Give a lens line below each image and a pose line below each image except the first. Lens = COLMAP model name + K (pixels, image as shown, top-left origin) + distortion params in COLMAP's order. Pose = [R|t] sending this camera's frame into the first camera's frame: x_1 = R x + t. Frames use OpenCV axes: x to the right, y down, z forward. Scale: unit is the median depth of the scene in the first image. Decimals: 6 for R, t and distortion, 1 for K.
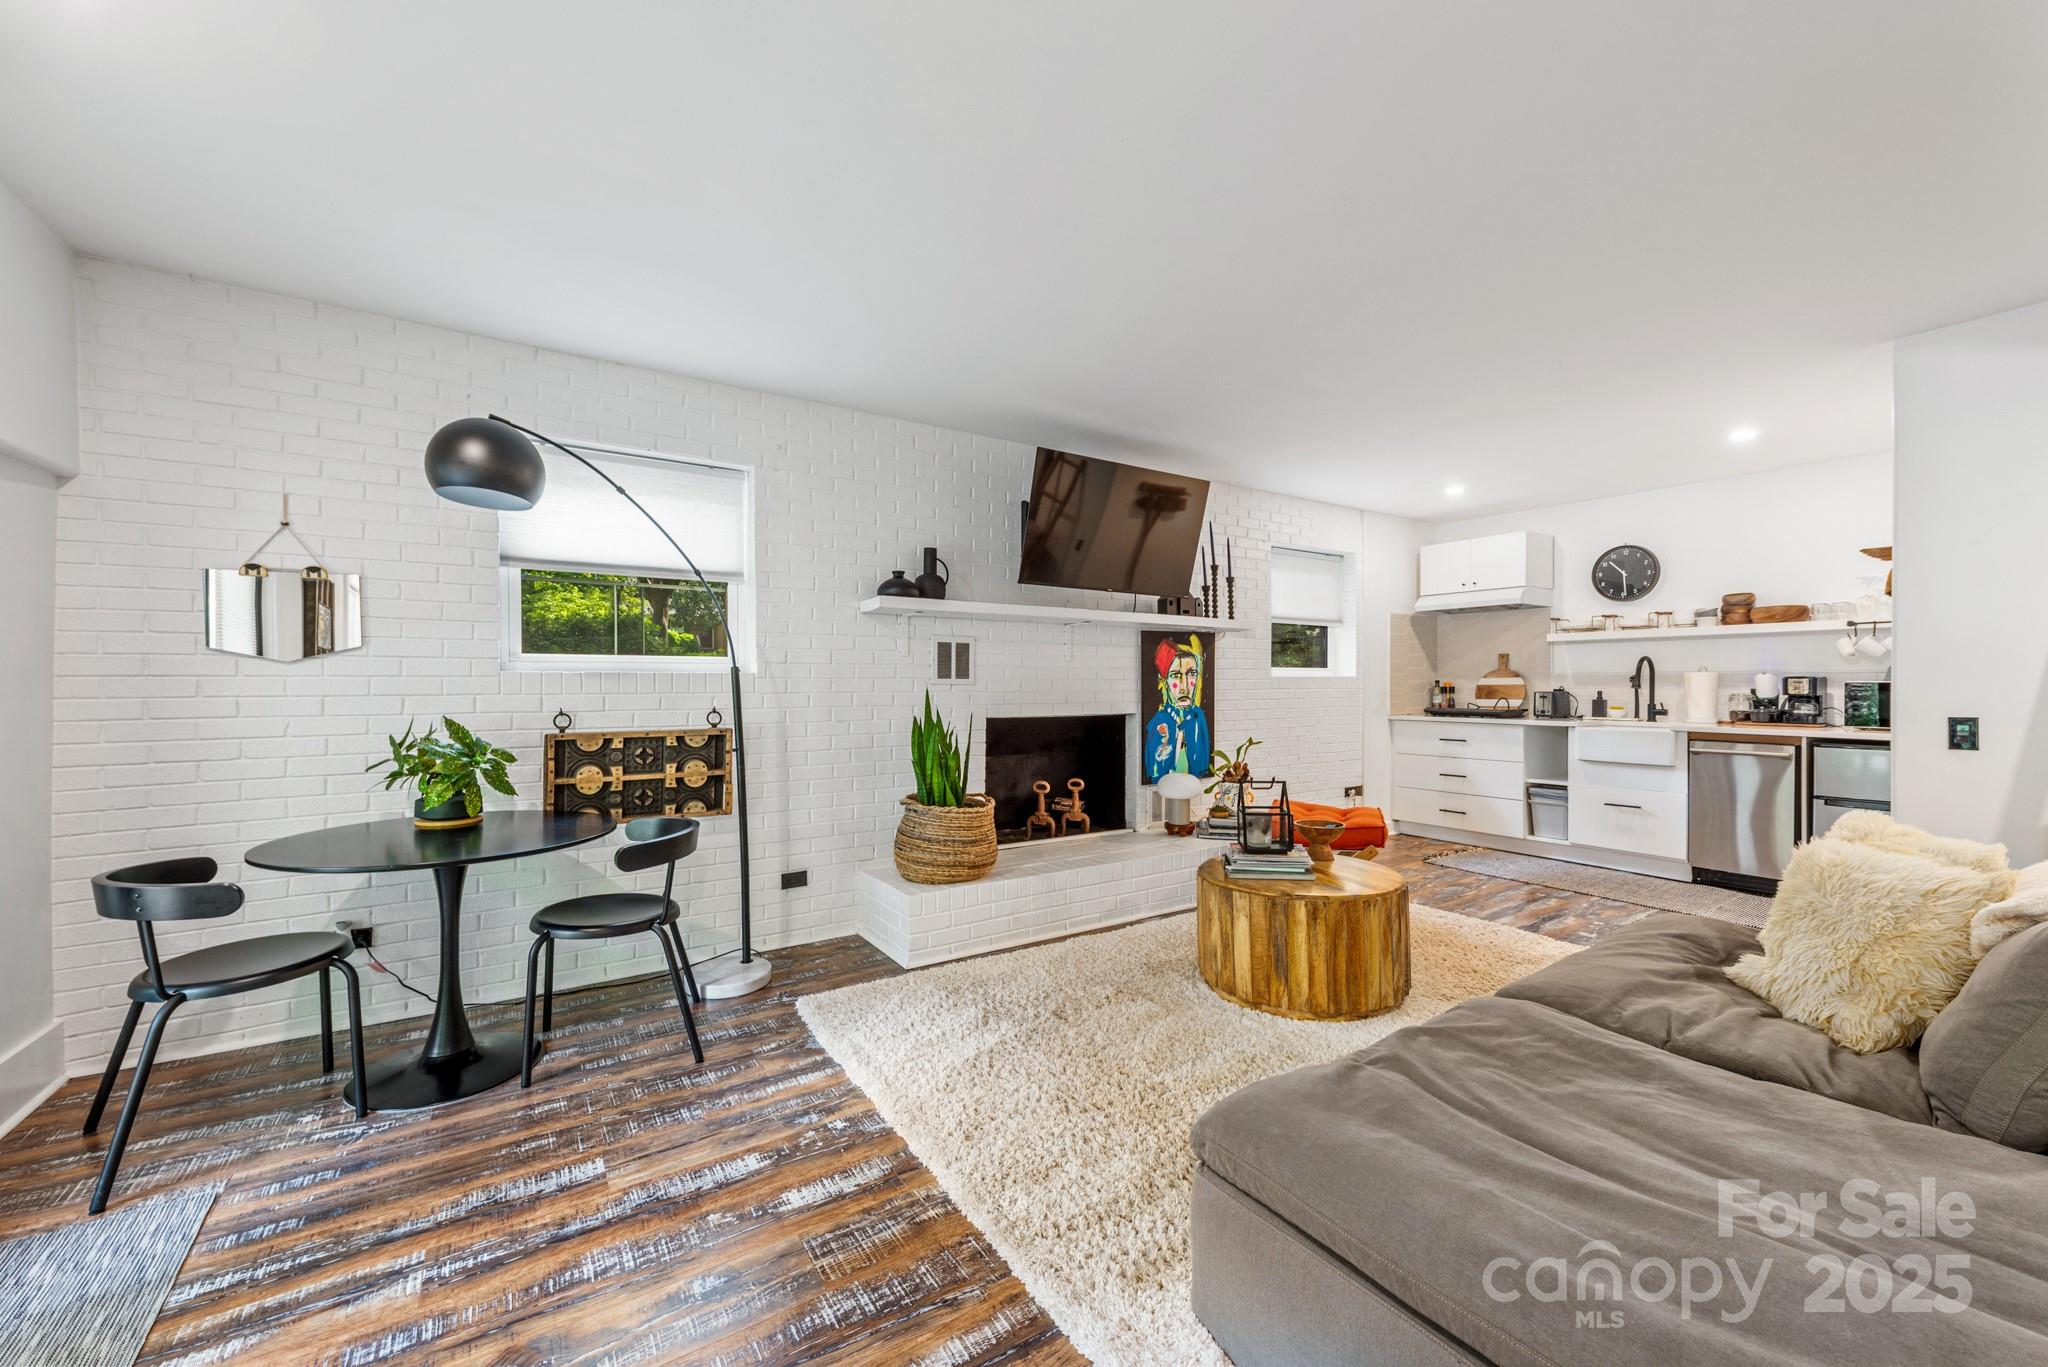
lens RADIAL K [[797.3, 0, 1050.2], [0, 797.3, 705.3], [0, 0, 1]] dist [0.002168, -0.000180]
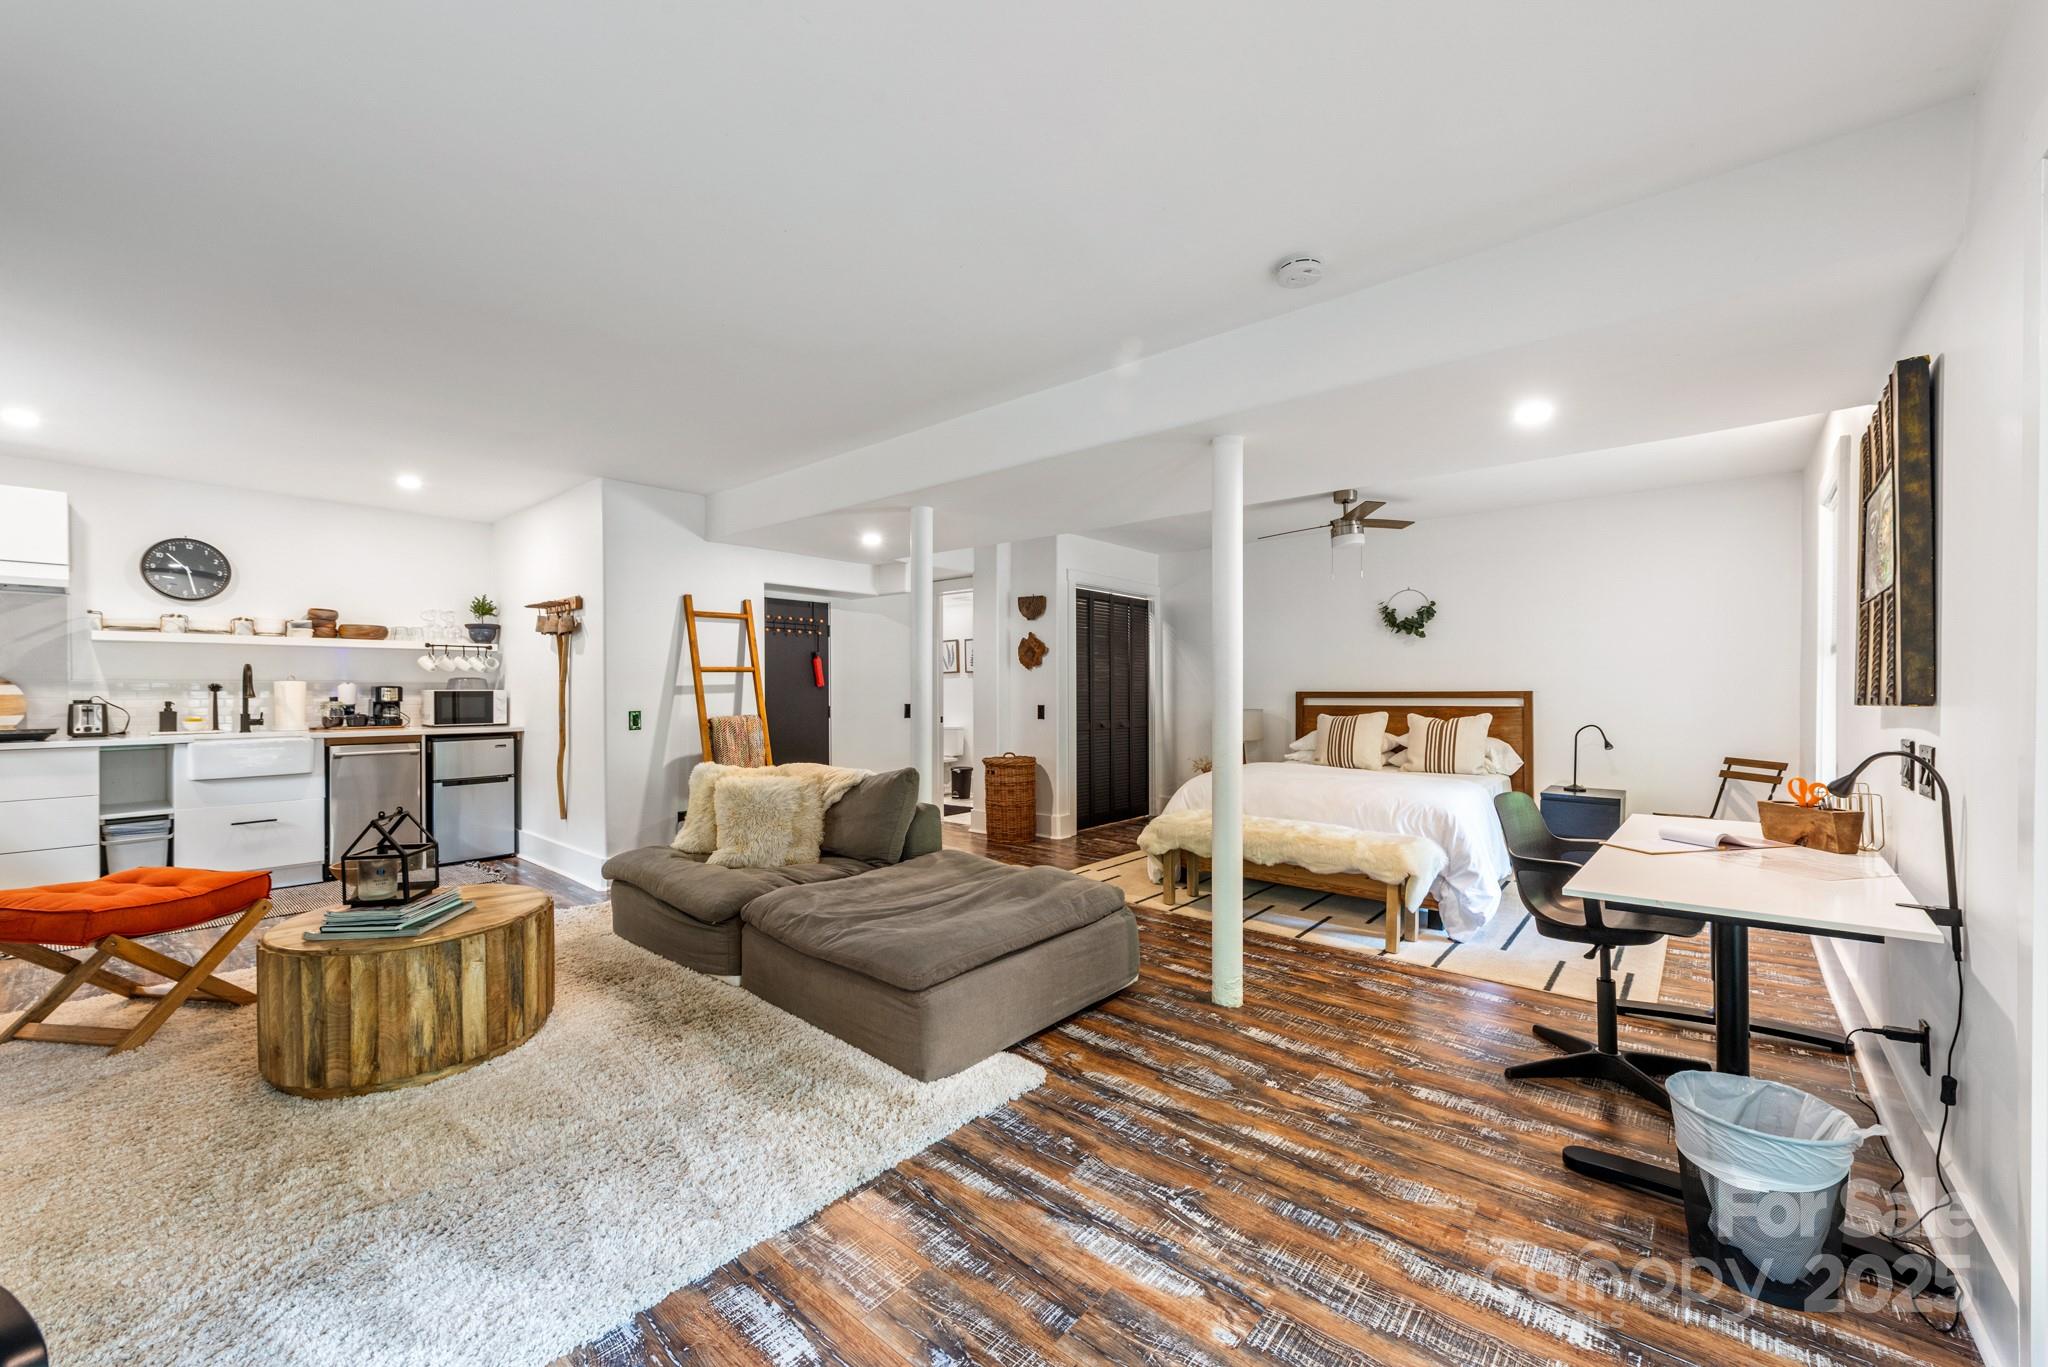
lens RADIAL K [[787.9, 0, 1026.6], [0, 787.9, 686.1], [0, 0, 1]] dist [0.009055, -0.002332]
pose [[-0.259108, 0.003238, 0.965843, -0.444890], [0.028027, 0.999598, 0.004167, -0.013849], [-0.965442, 0.028149, -0.259095, 0.376532]]
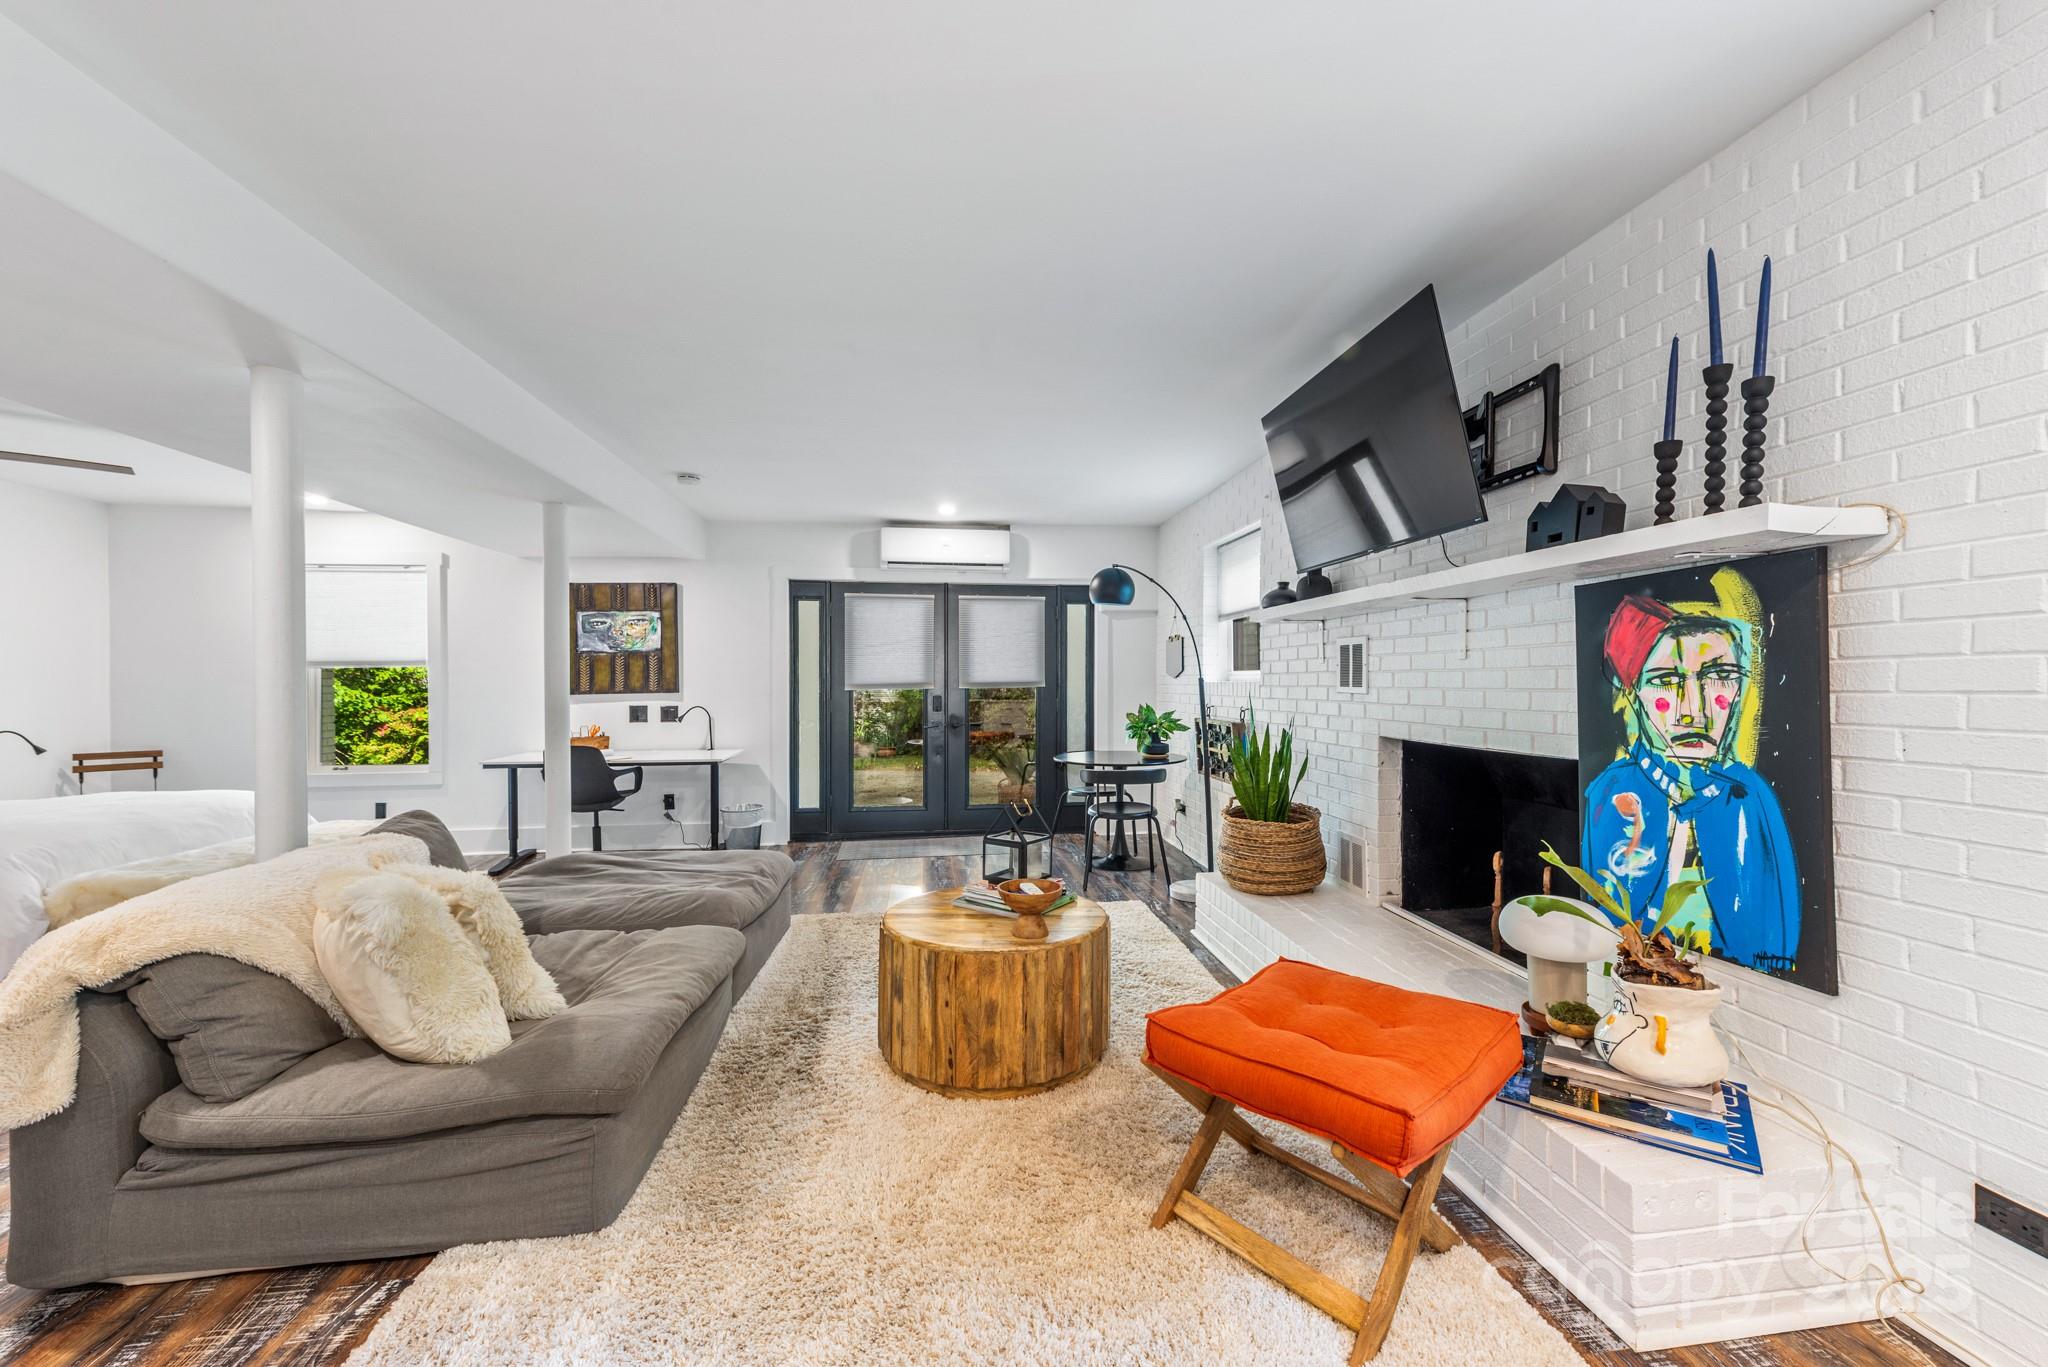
lens RADIAL K [[799.9, 0, 1027.8], [0, 799.9, 689.8], [0, 0, 1]] dist [0.000142, -0.000077]
pose [[-0.452415, 0.009218, -0.891760, 0.694170], [-0.022125, 0.999523, 0.021557, -0.035652], [0.891533, 0.029482, -0.451995, 0.933001]]
